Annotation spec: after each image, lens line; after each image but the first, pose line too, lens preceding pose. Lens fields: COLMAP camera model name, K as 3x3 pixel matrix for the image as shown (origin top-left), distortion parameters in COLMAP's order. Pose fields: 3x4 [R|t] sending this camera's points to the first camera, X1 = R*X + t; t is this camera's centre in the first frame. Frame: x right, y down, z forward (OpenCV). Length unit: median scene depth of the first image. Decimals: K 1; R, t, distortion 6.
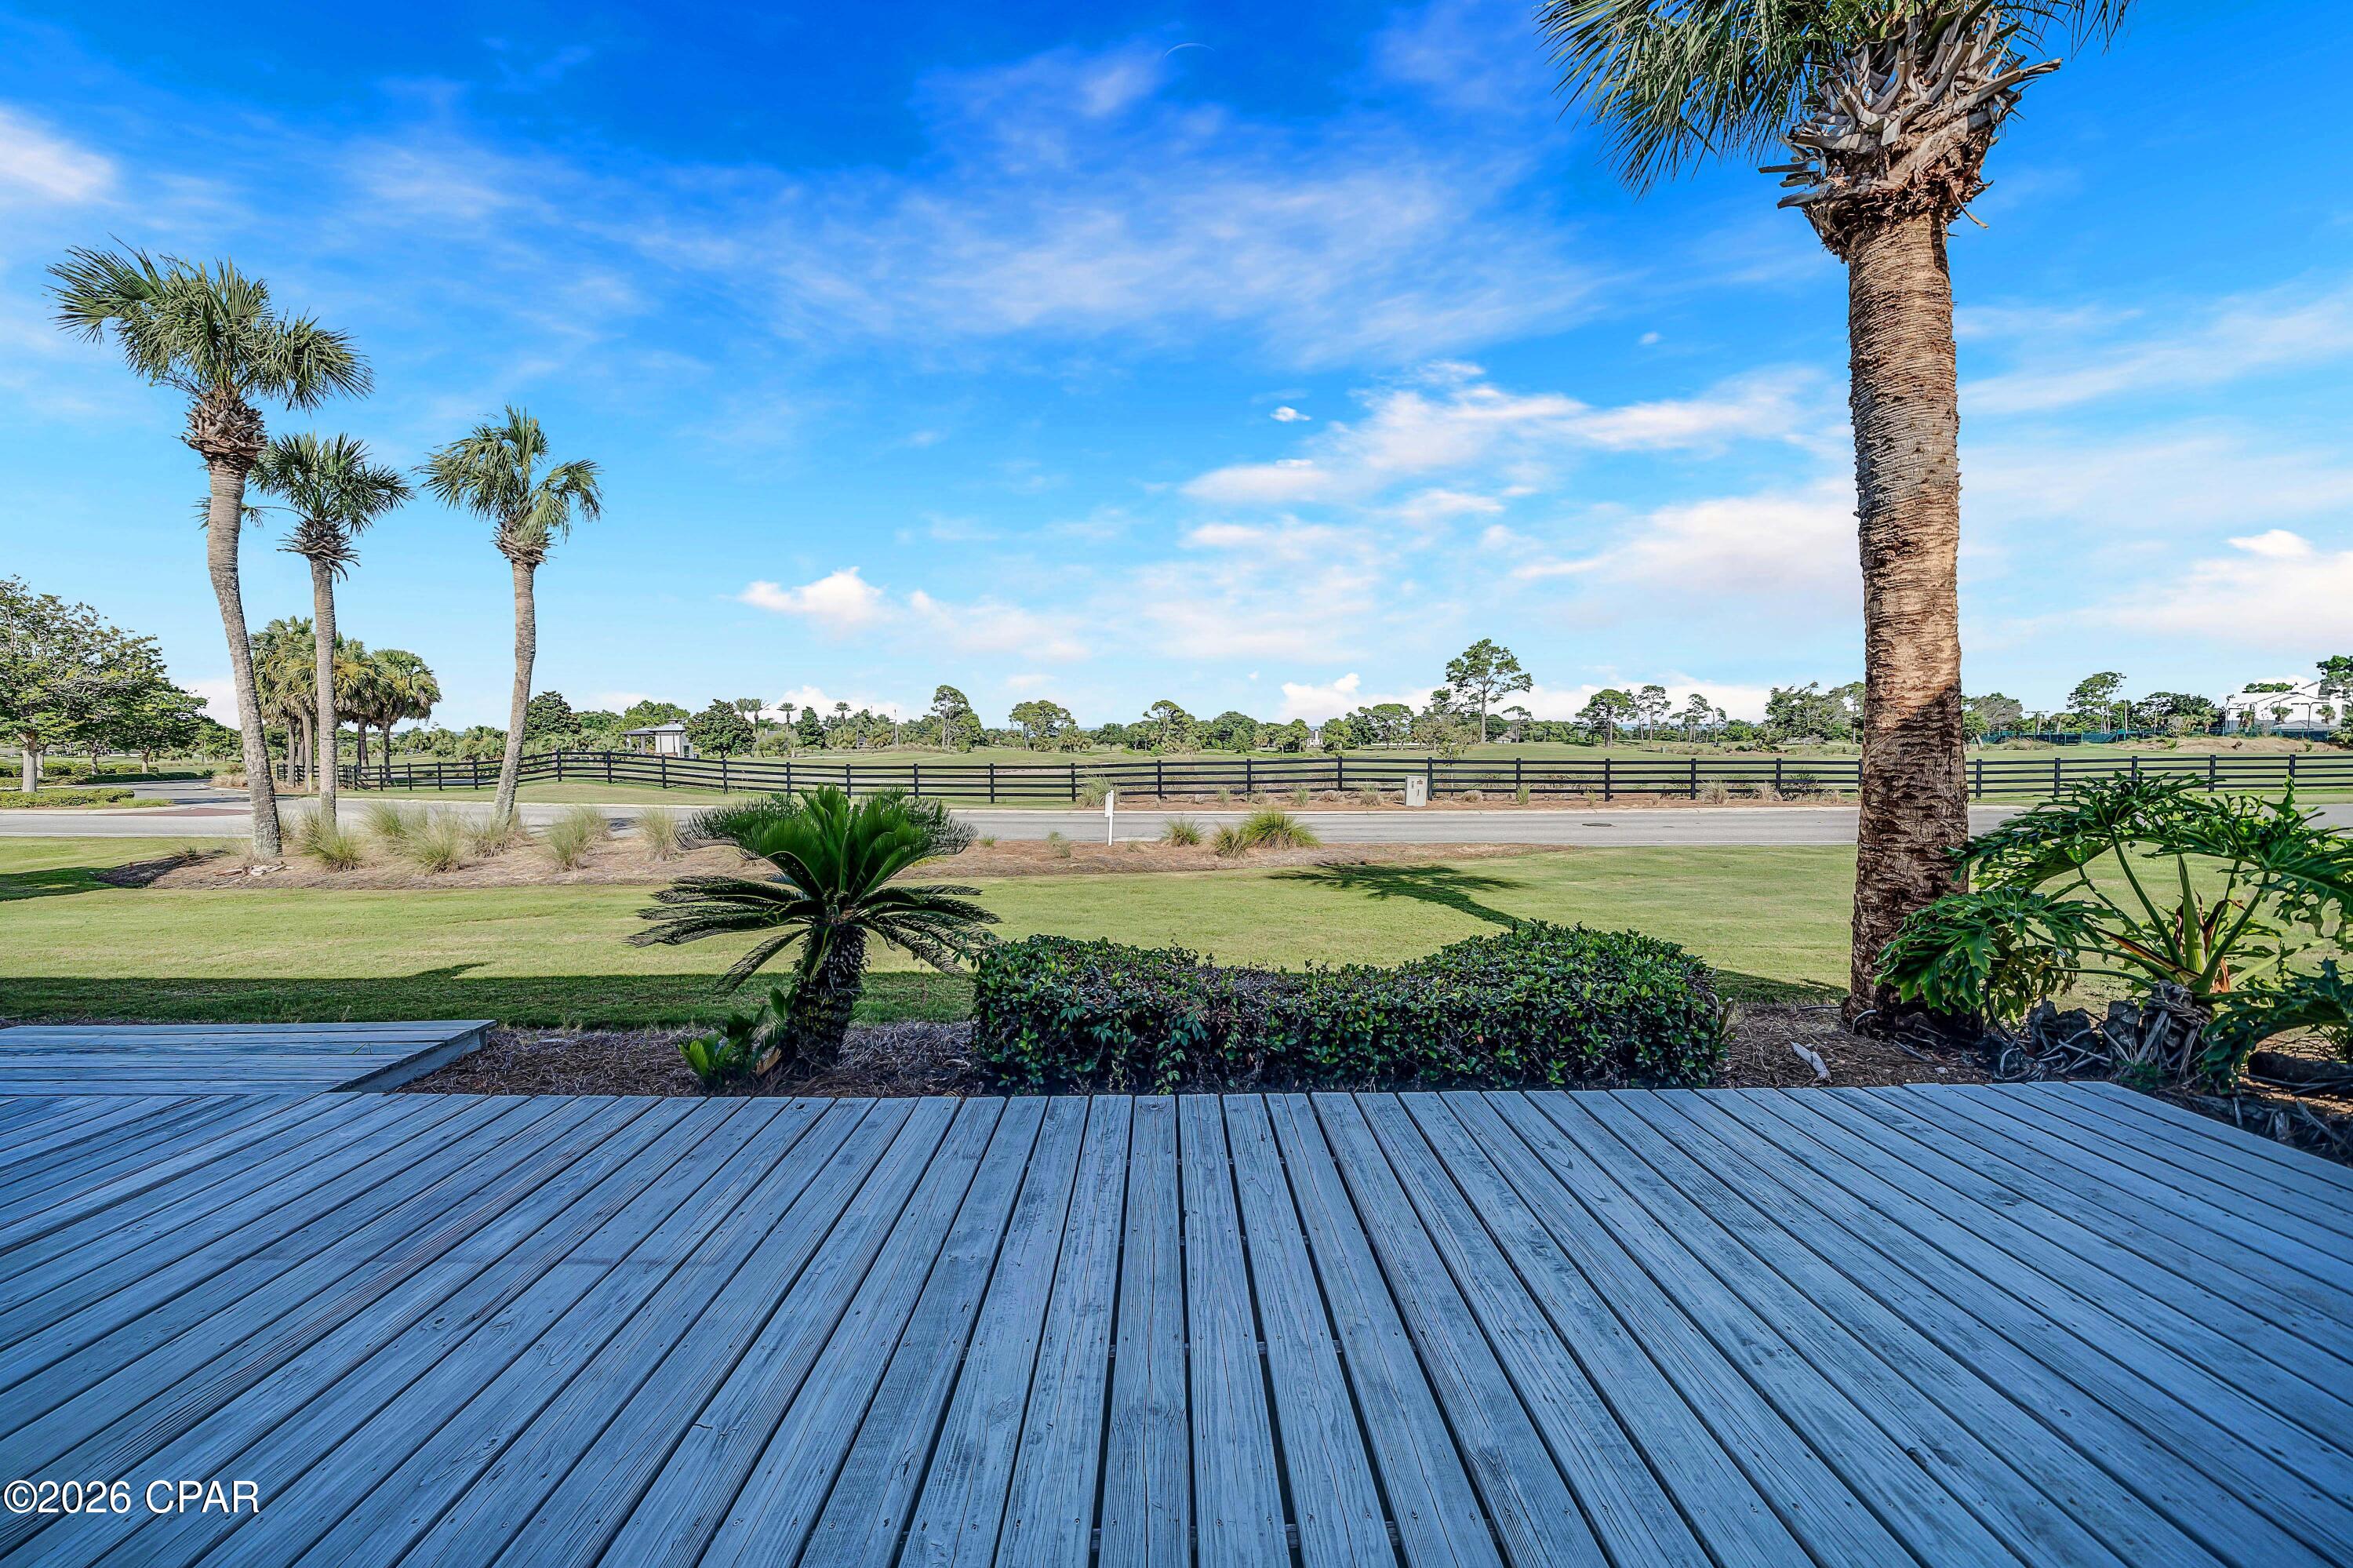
lens RADIAL K [[816.5, 0, 1170.8], [0, 816.5, 778.8], [0, 0, 1]] dist [0.000630, -0.000003]
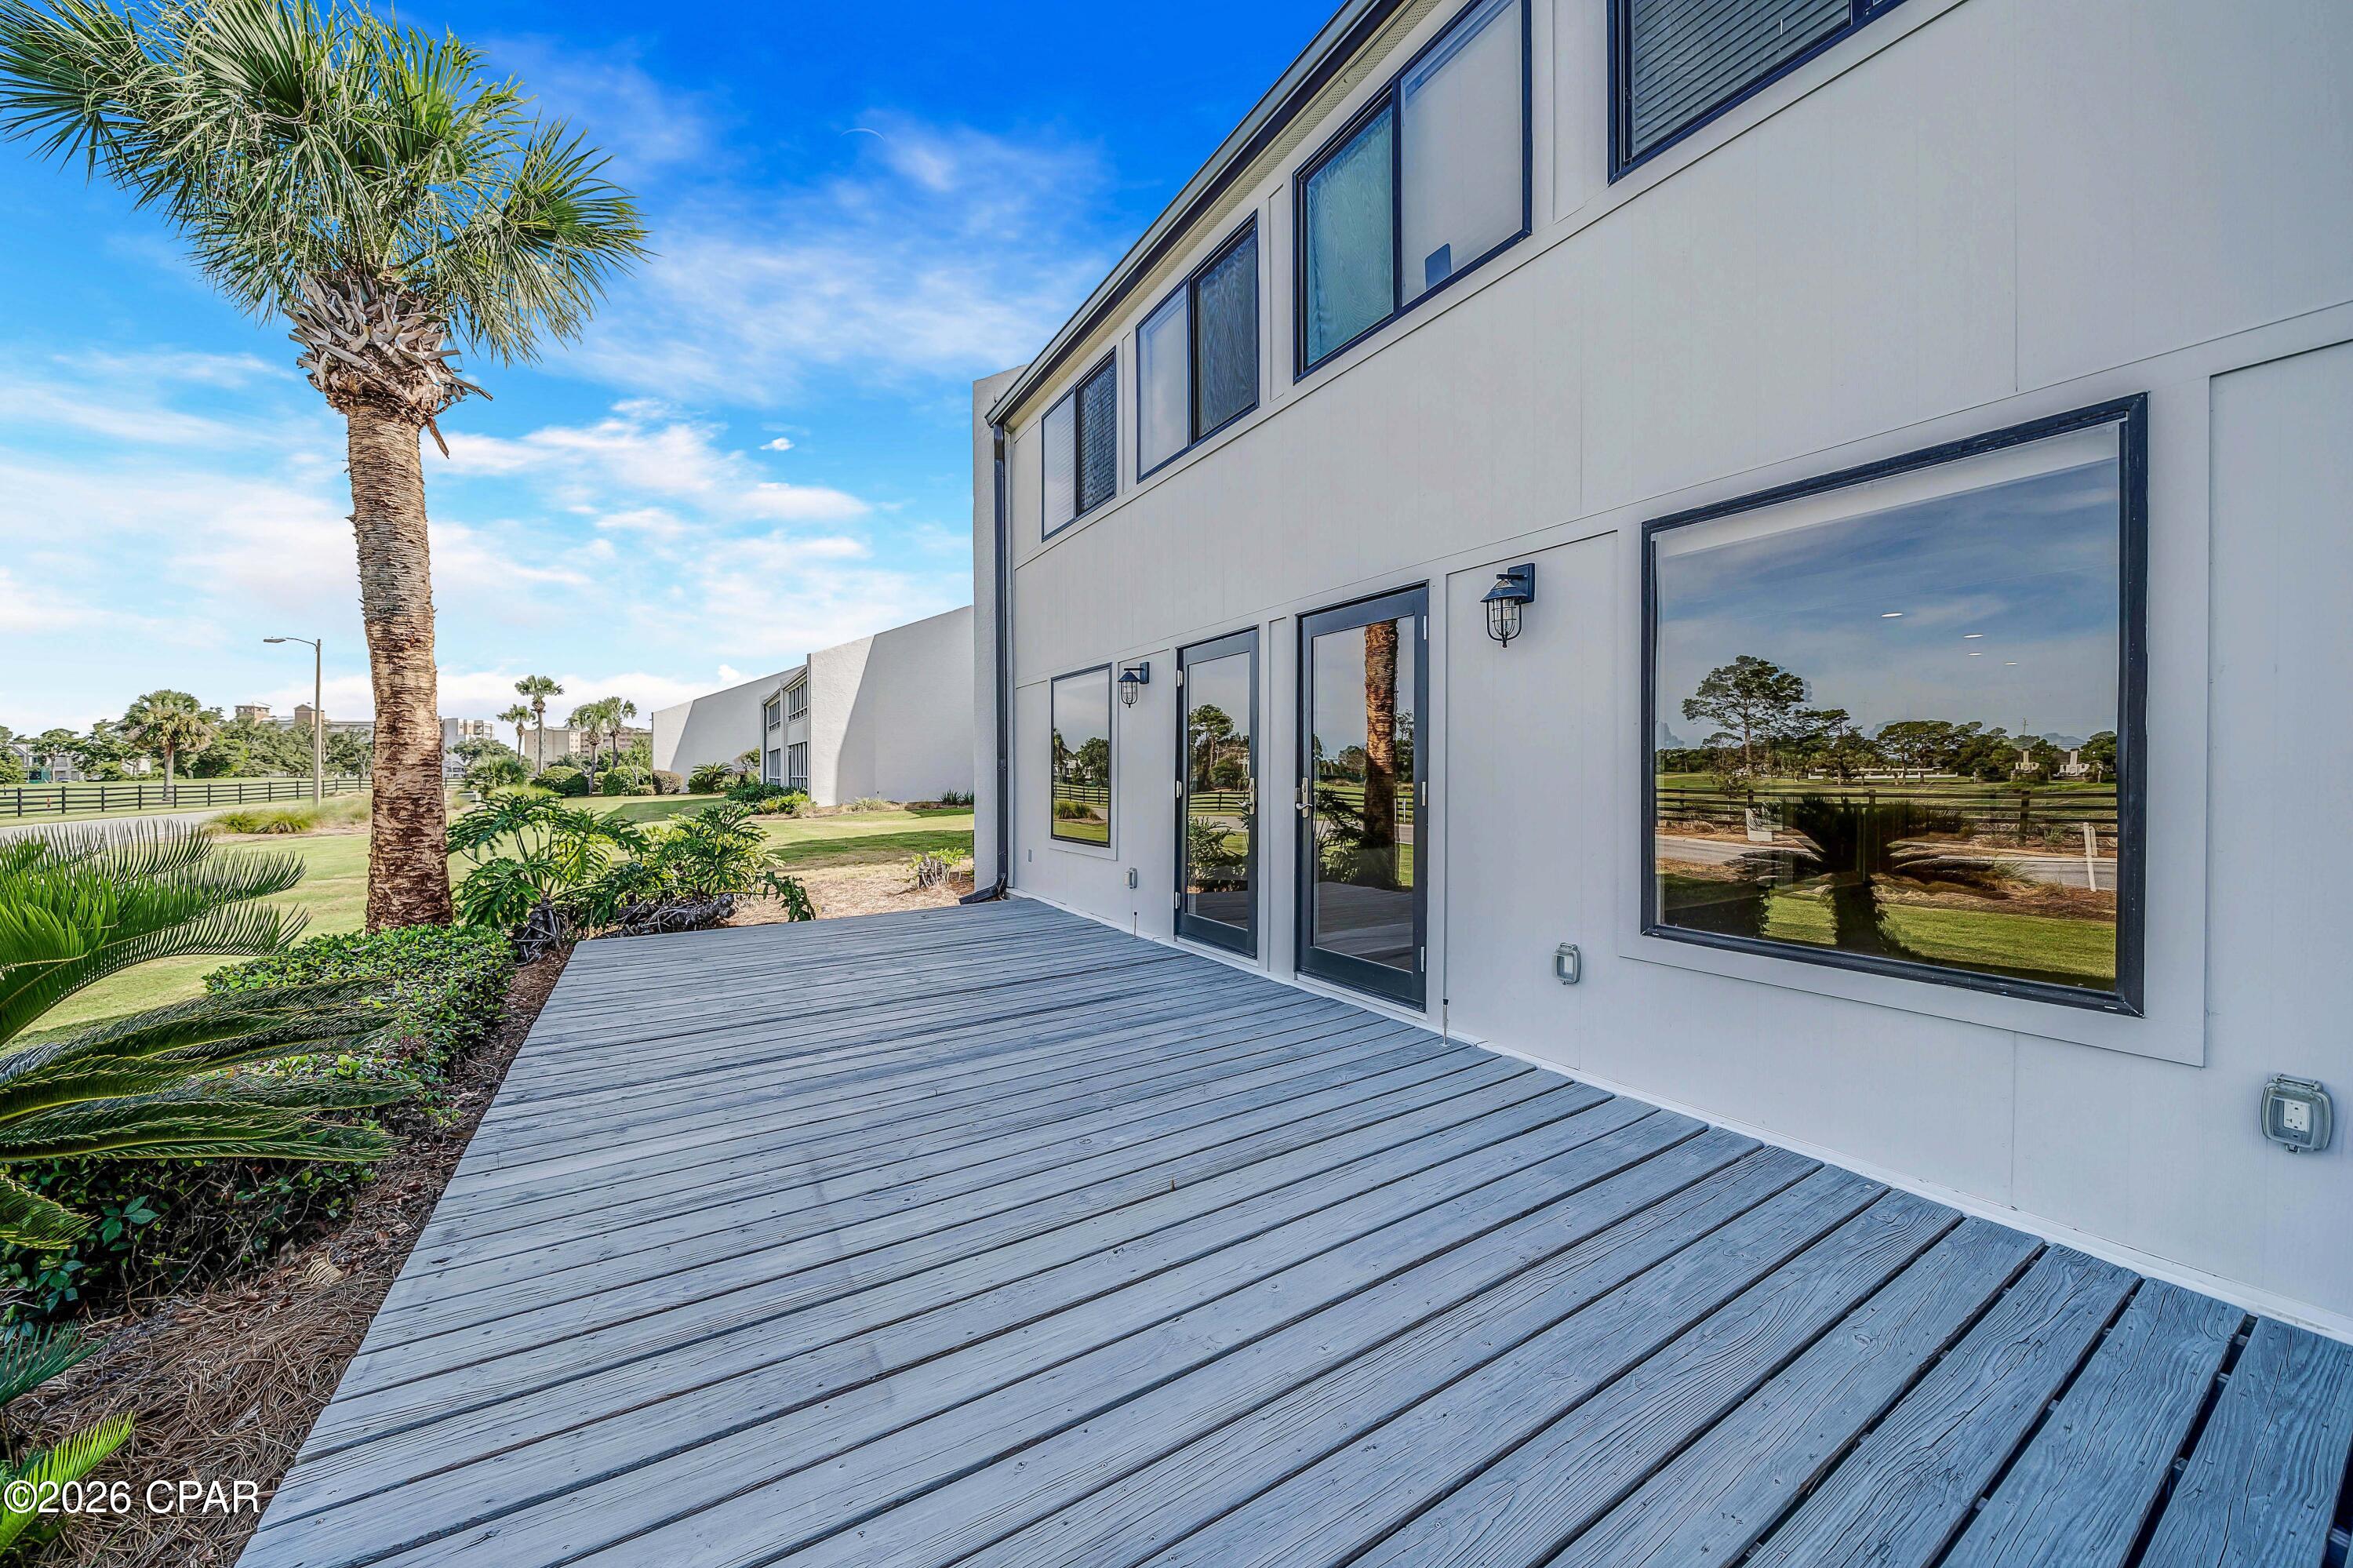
lens RADIAL K [[828.9, 0, 1163.3], [0, 828.9, 787.3], [0, 0, 1]] dist [-0.003121, -0.000205]
pose [[-0.508495, -0.006059, 0.861044, -0.301056], [0.043050, 0.998546, 0.032450, -0.003286], [-0.859988, 0.053569, -0.507494, 0.169639]]
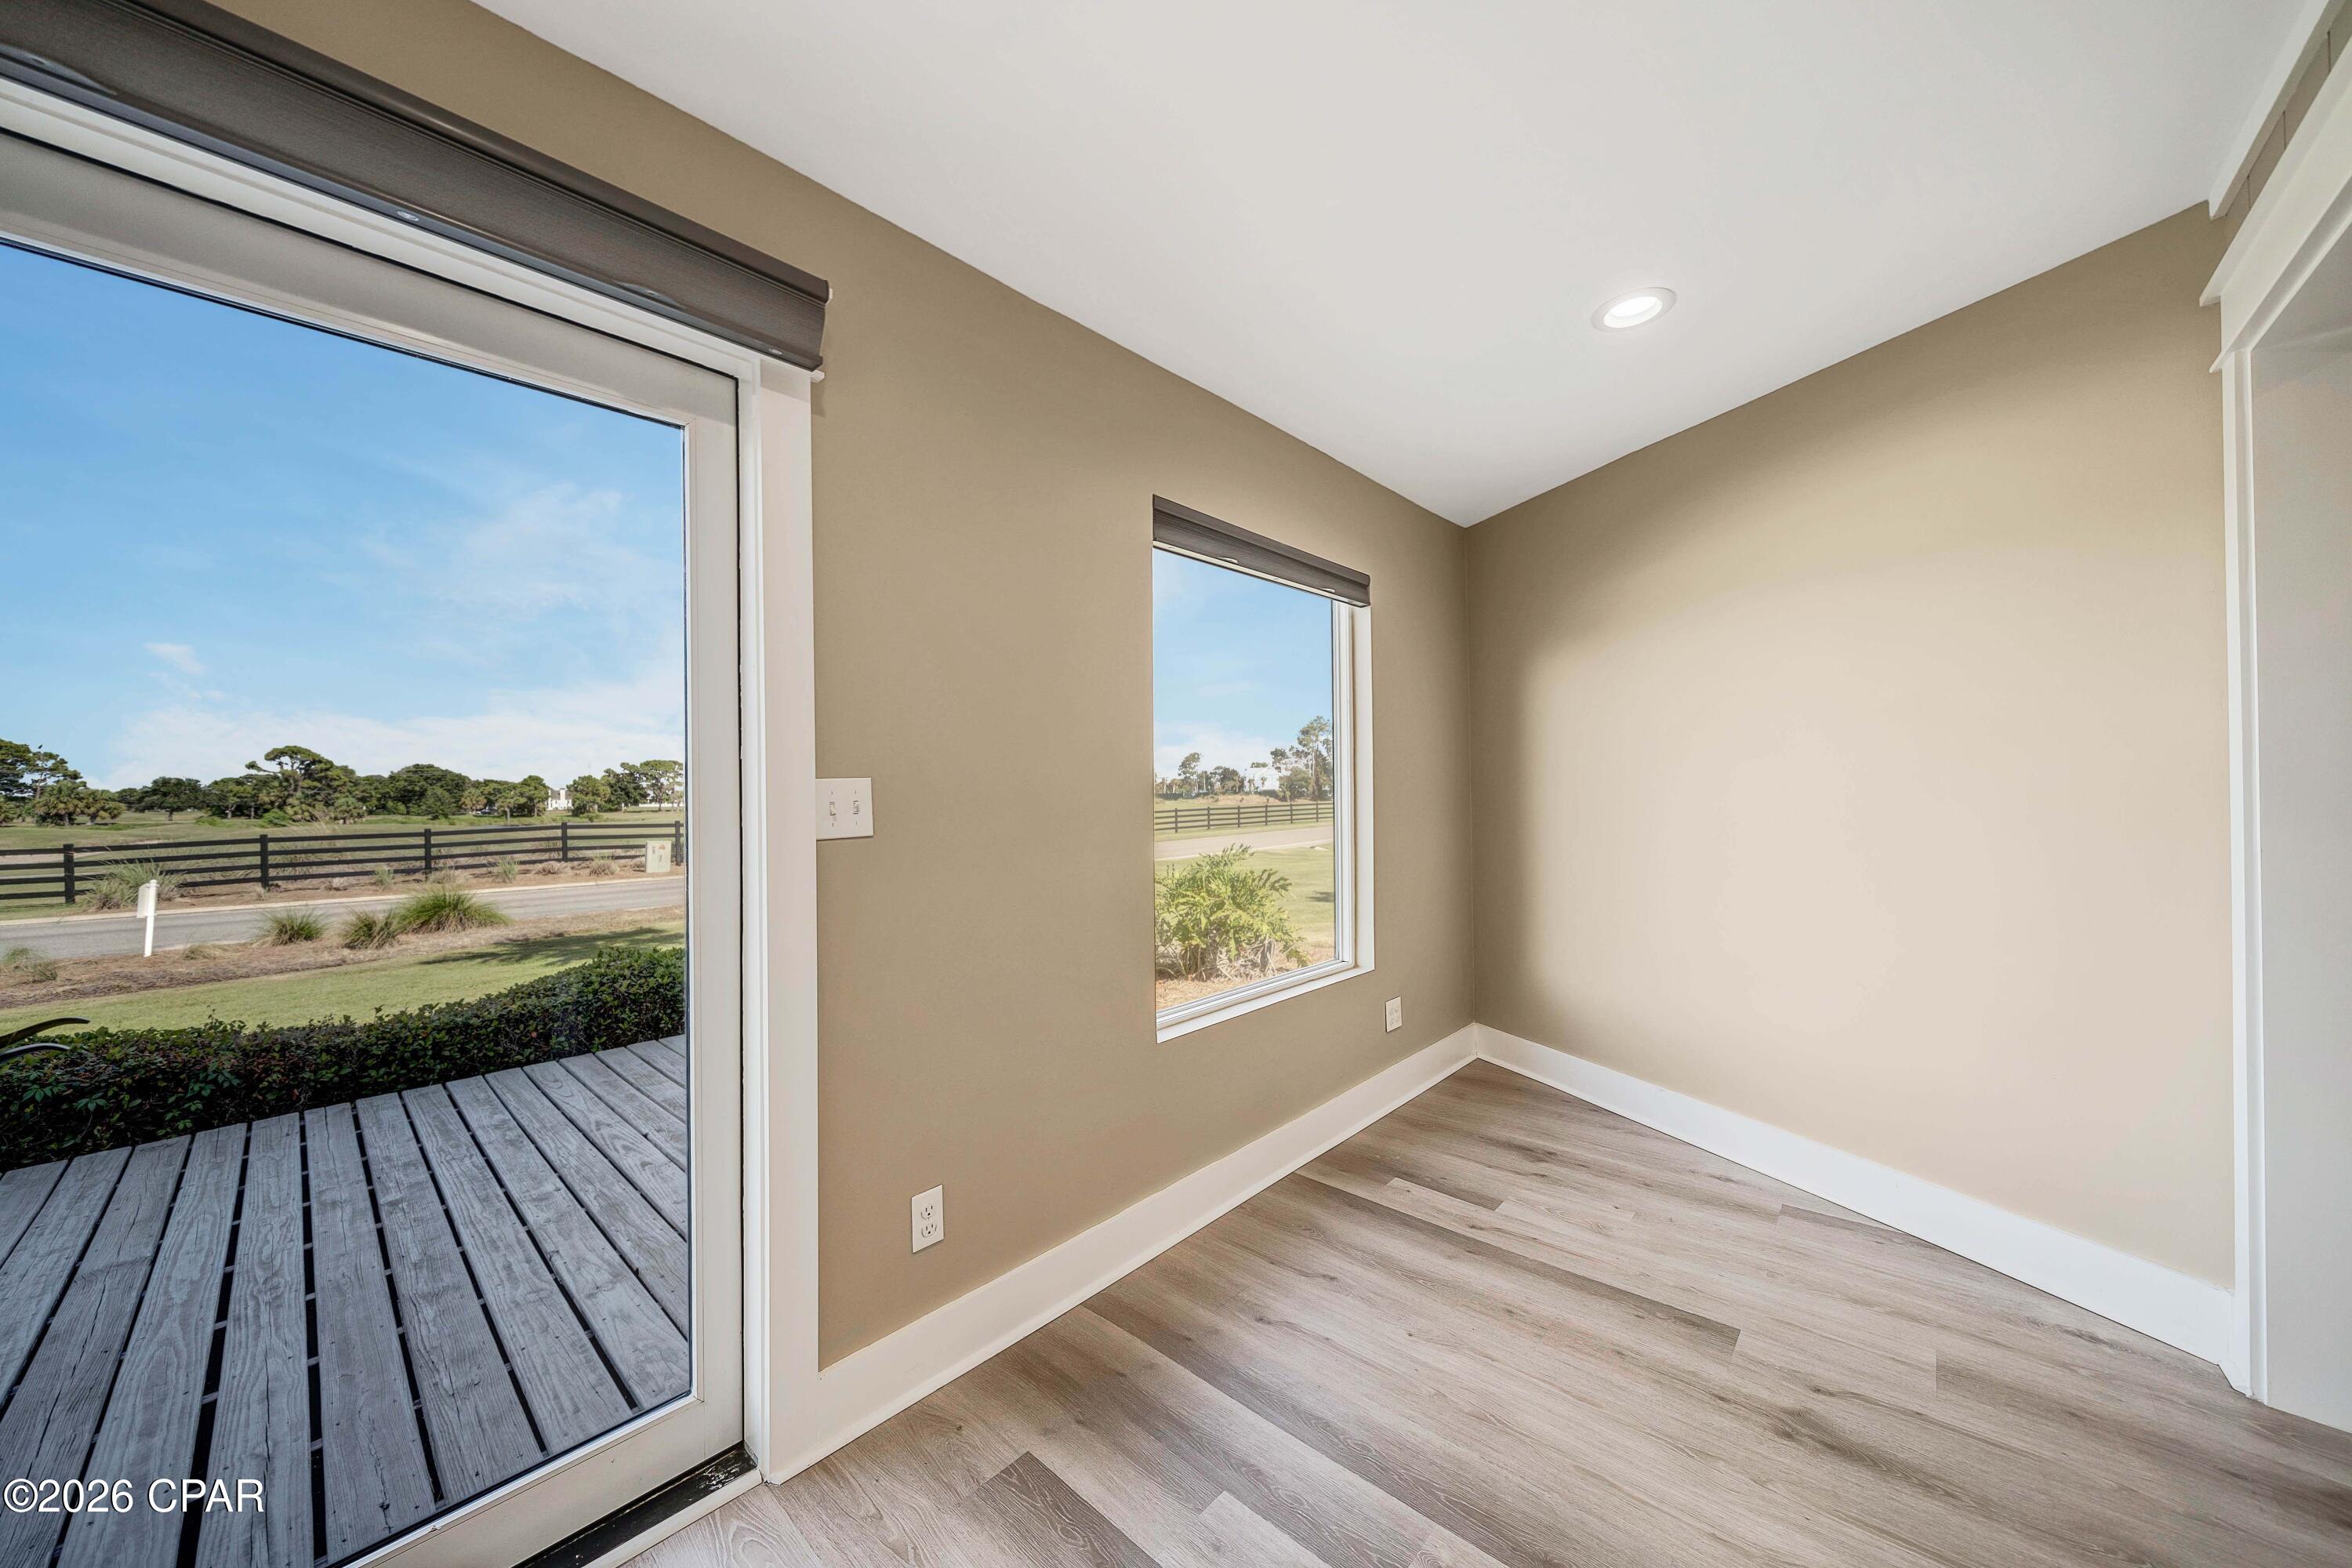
lens RADIAL K [[816.8, 0, 1171.0], [0, 816.8, 792.6], [0, 0, 1]] dist [-0.001527, -0.000082]
pose [[0.687133, -0.001369, 0.726530, 0.026350], [0.041500, 0.998439, -0.037368, 0.000635], [-0.725345, 0.055828, 0.686118, -0.179355]]
